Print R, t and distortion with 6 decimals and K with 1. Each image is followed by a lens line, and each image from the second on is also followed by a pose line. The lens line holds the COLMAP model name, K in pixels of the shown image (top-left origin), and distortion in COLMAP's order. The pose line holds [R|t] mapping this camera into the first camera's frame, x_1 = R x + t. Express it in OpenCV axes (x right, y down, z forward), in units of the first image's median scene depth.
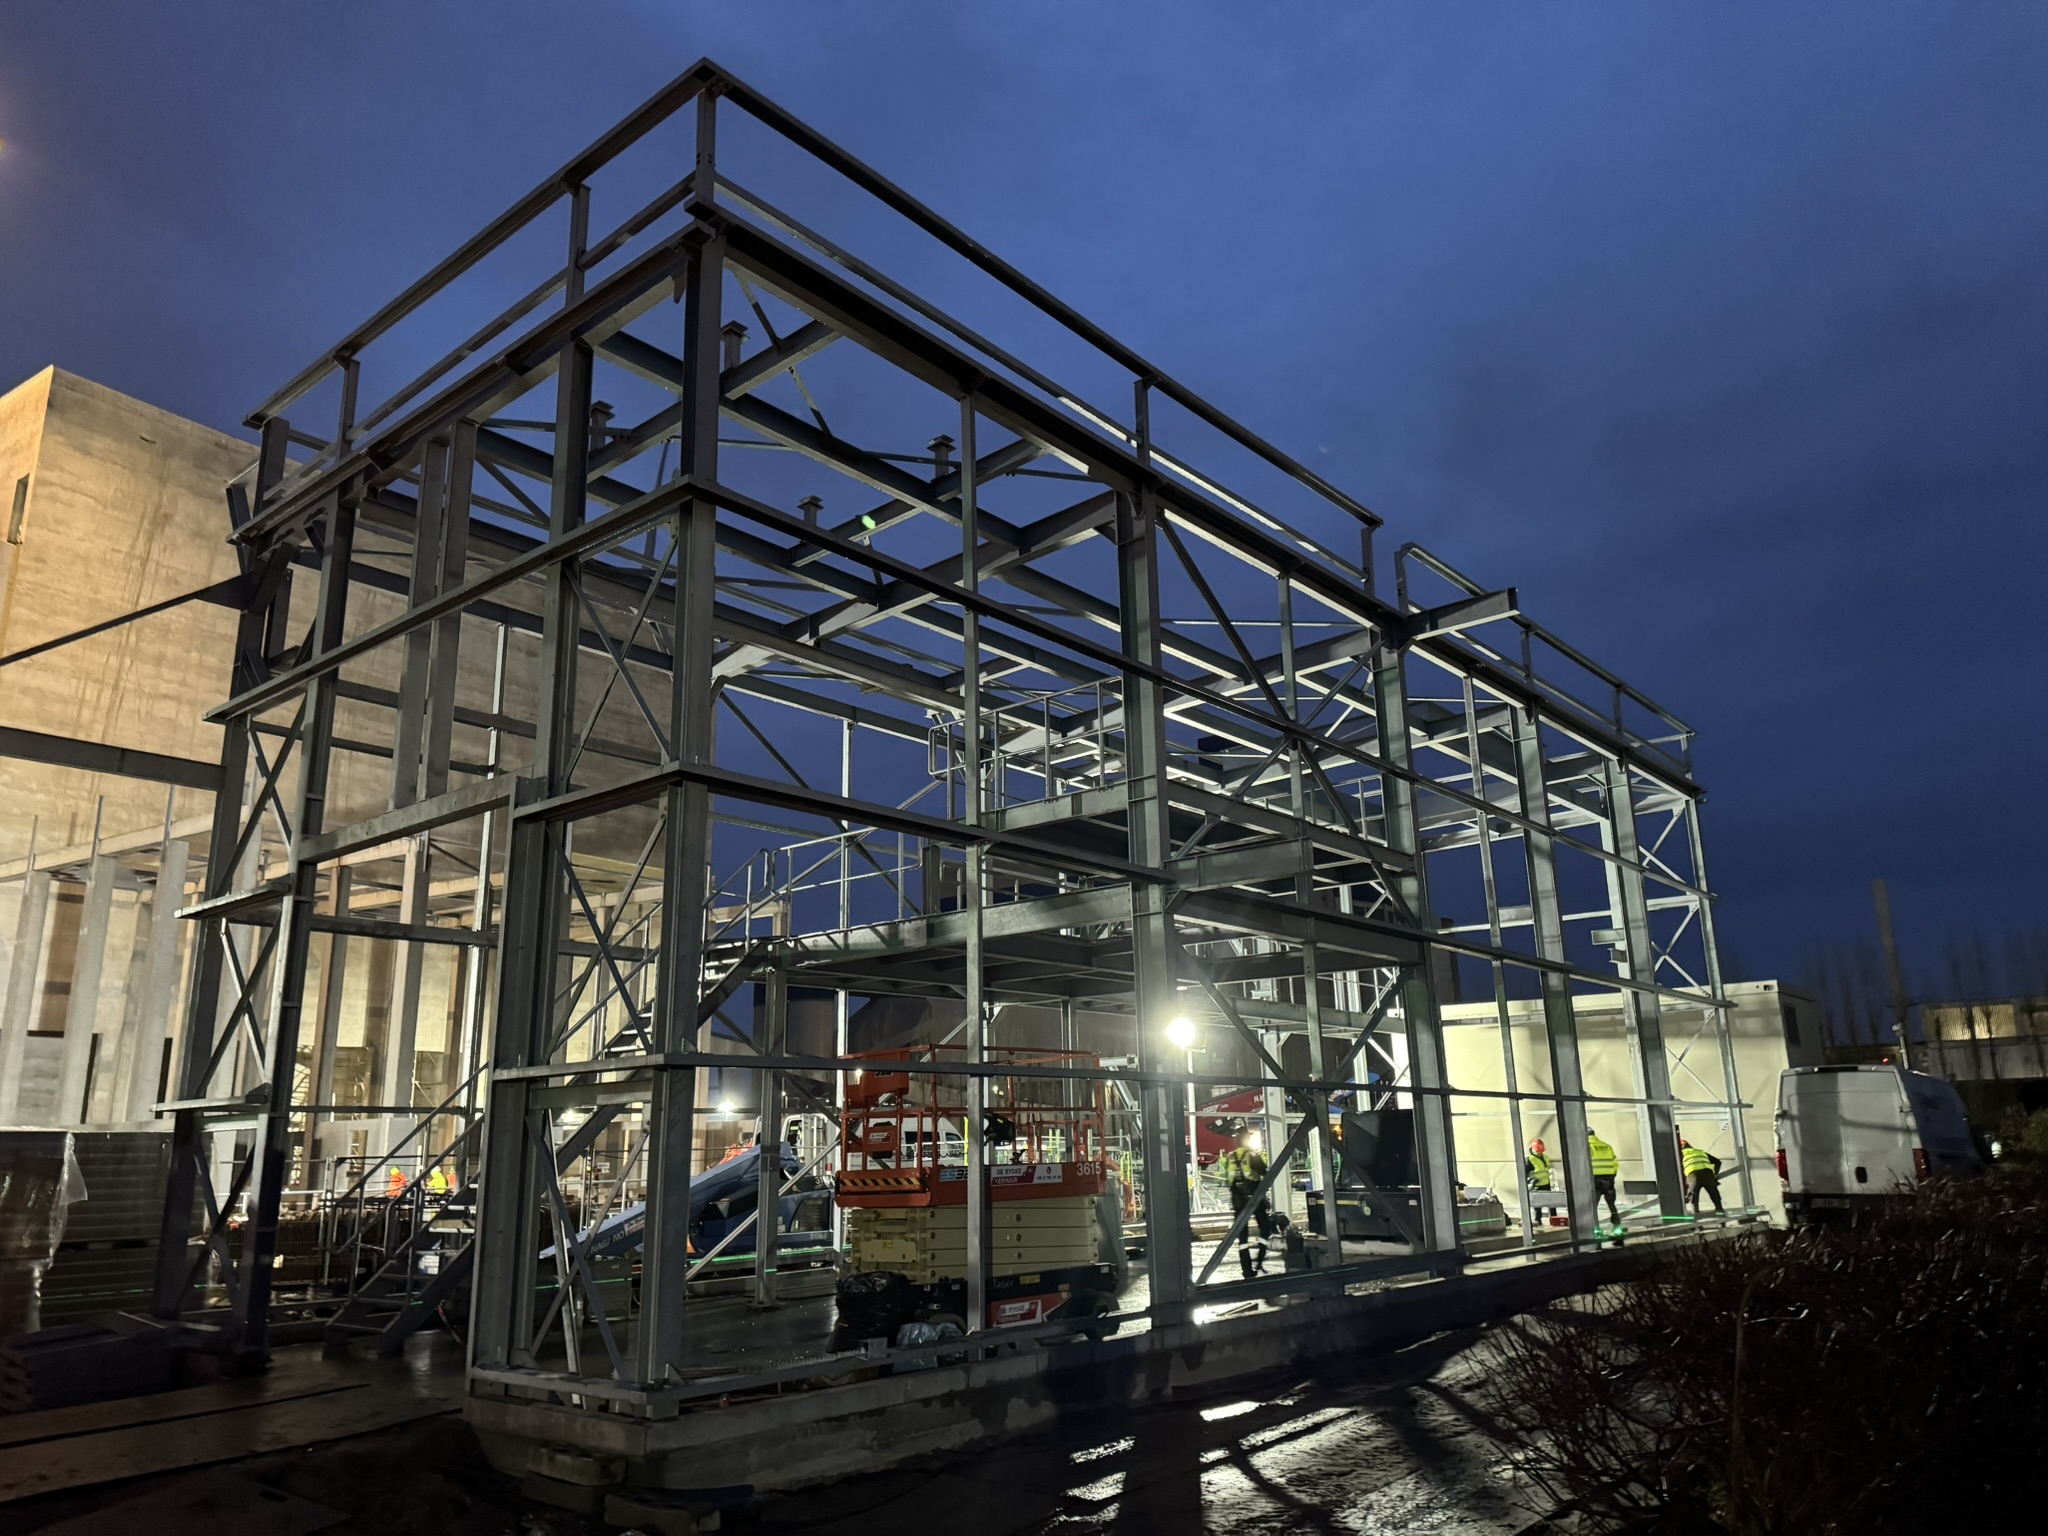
lens RADIAL K [[1433.3, 0, 1024.0], [0, 1433.3, 768.0], [0, 0, 1]] dist [0.017319, -0.003282]
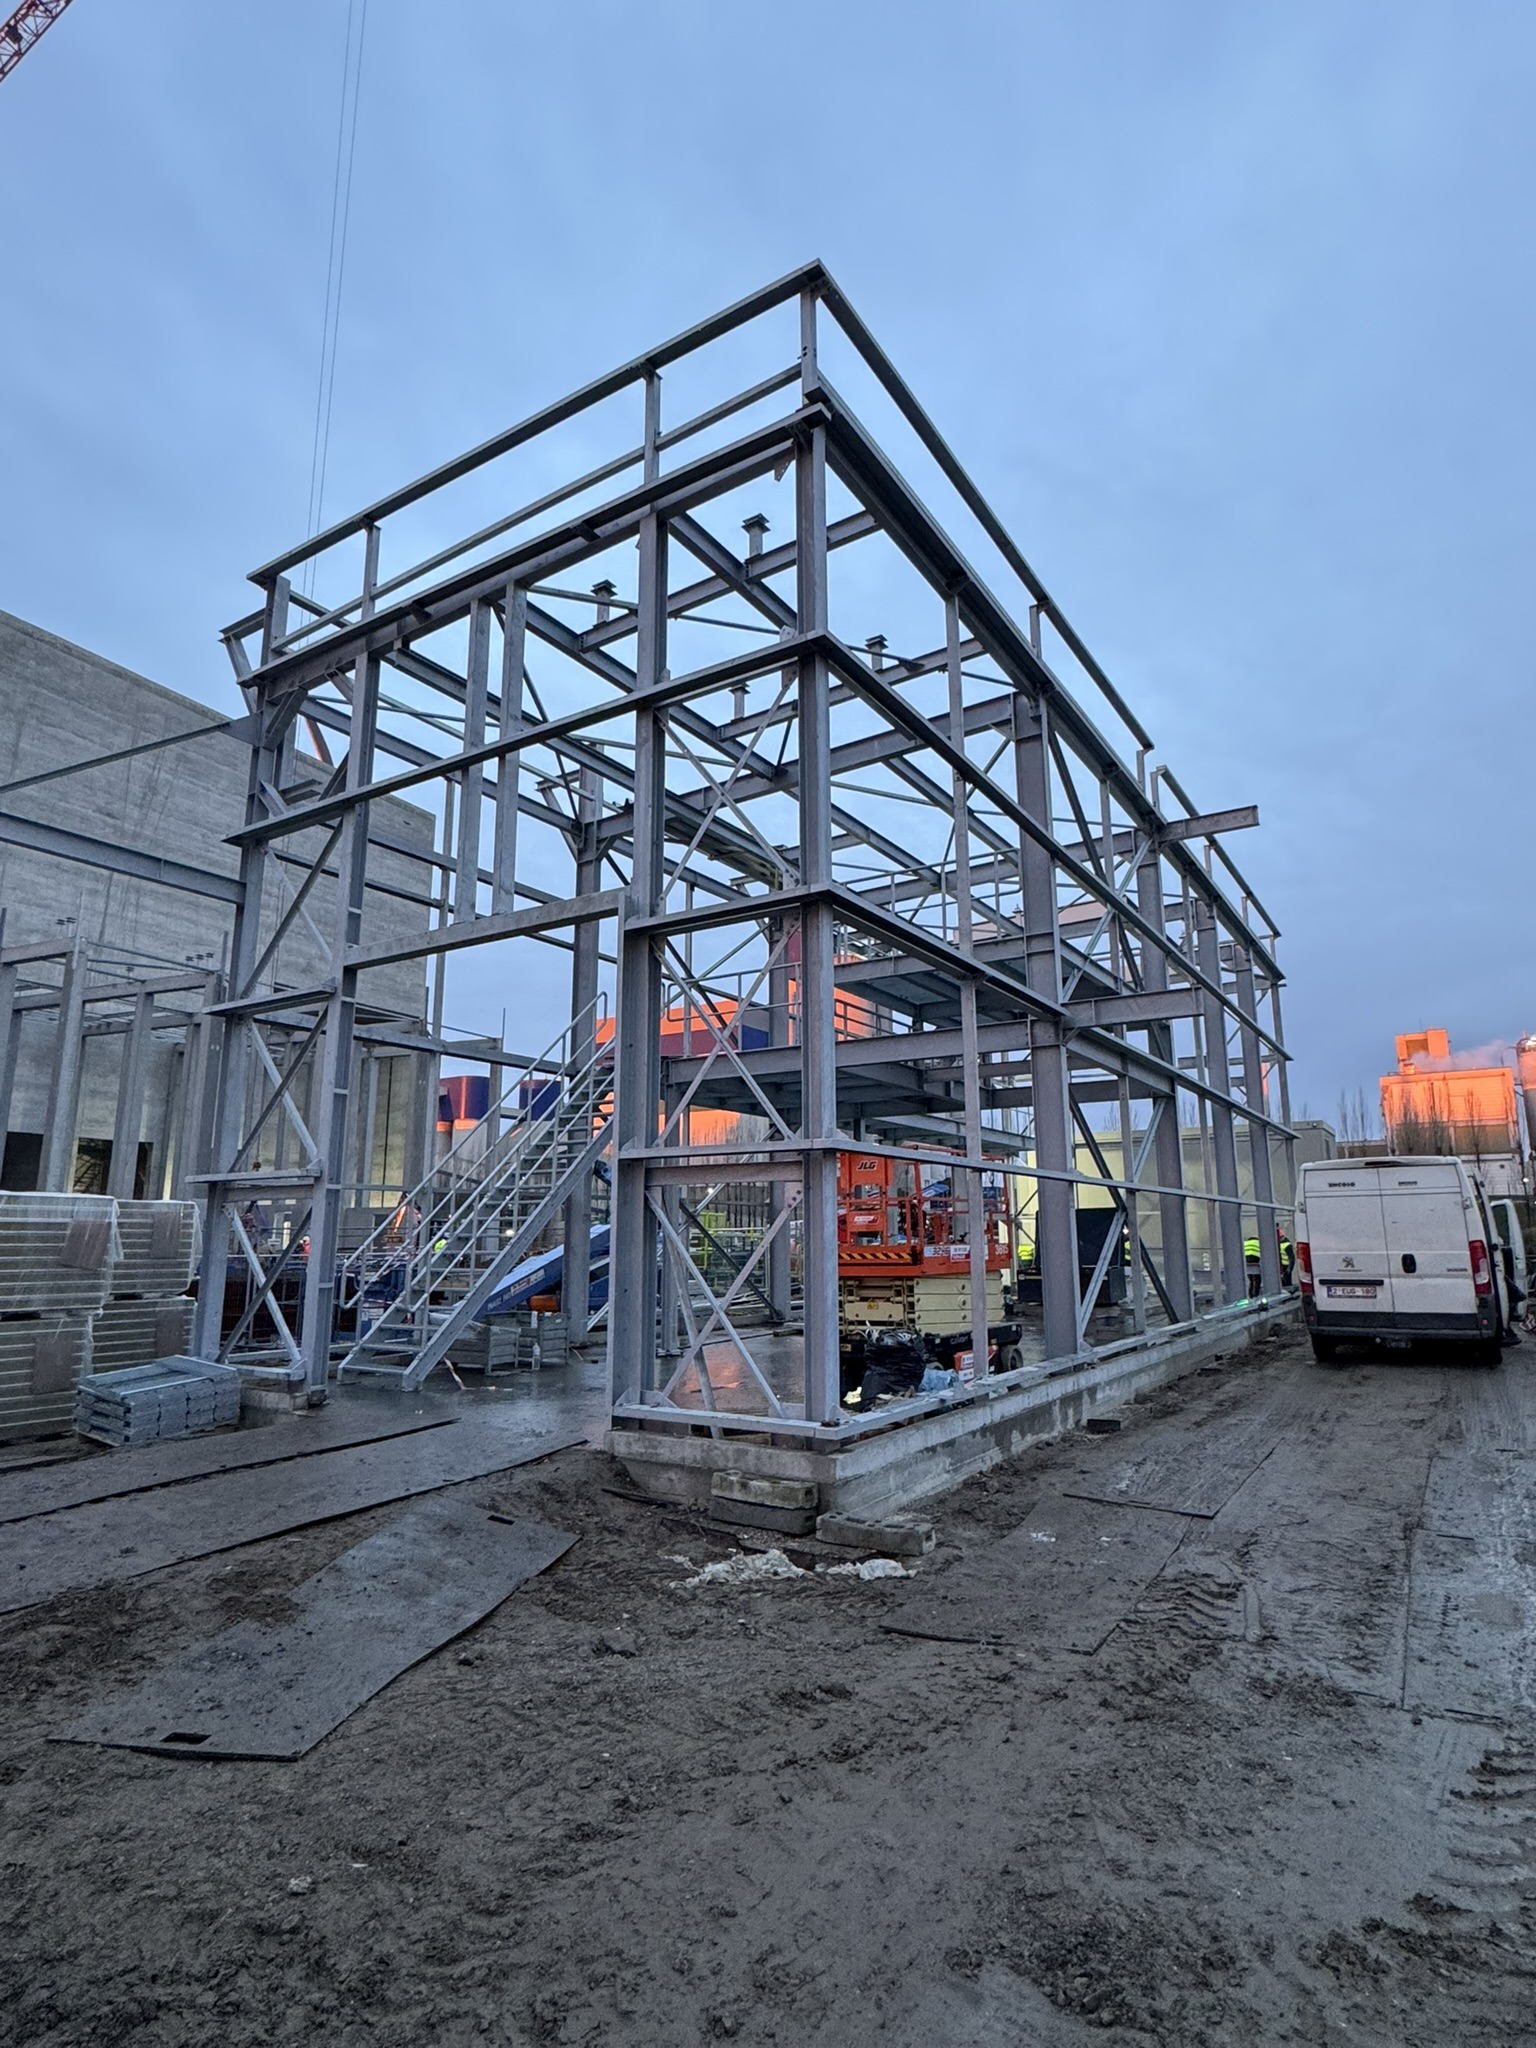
lens RADIAL K [[1085.3, 0, 768.0], [0, 1085.3, 1024.0], [0, 0, 1]] dist [-0.015770, 0.000443]
pose [[0.990859, 0.041898, 0.128230, -0.301822], [-0.050043, 0.996884, 0.060973, 0.043509], [-0.125276, -0.066833, 0.989868, 0.122491]]
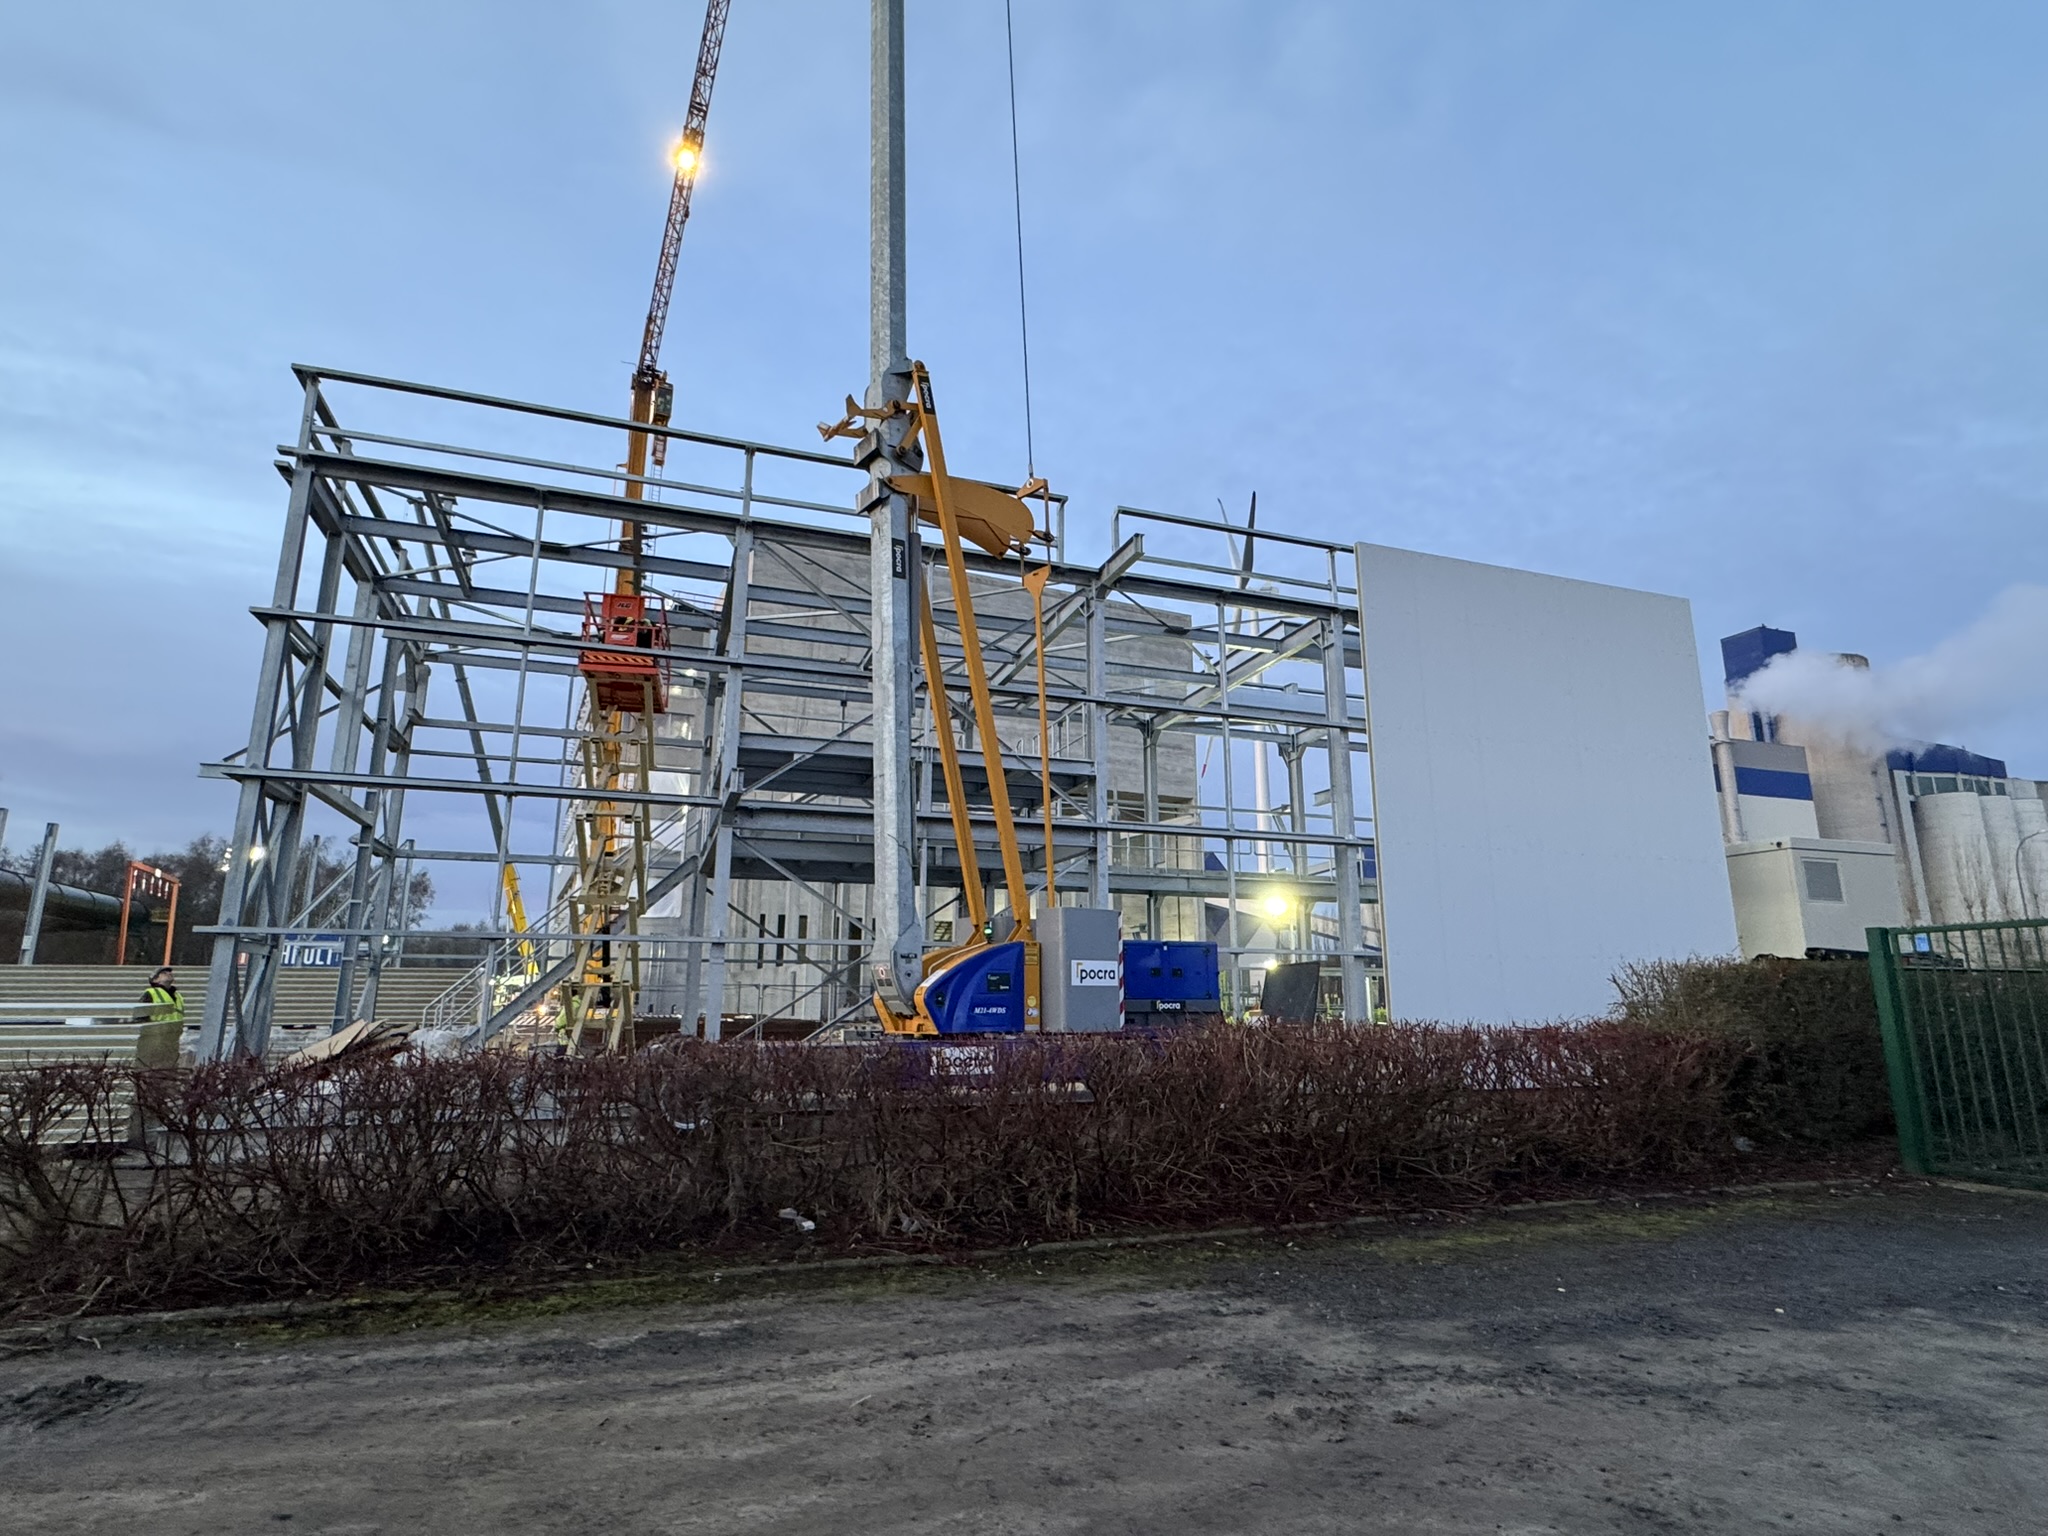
lens RADIAL K [[1085.3, 0, 1024.0], [0, 1085.3, 768.0], [0, 0, 1]] dist [-0.015770, 0.000443]
pose [[0.864013, -0.087508, -0.495806, 1.022484], [0.108535, 0.993998, 0.013701, 0.074400], [0.491631, -0.065650, 0.868325, 0.202211]]
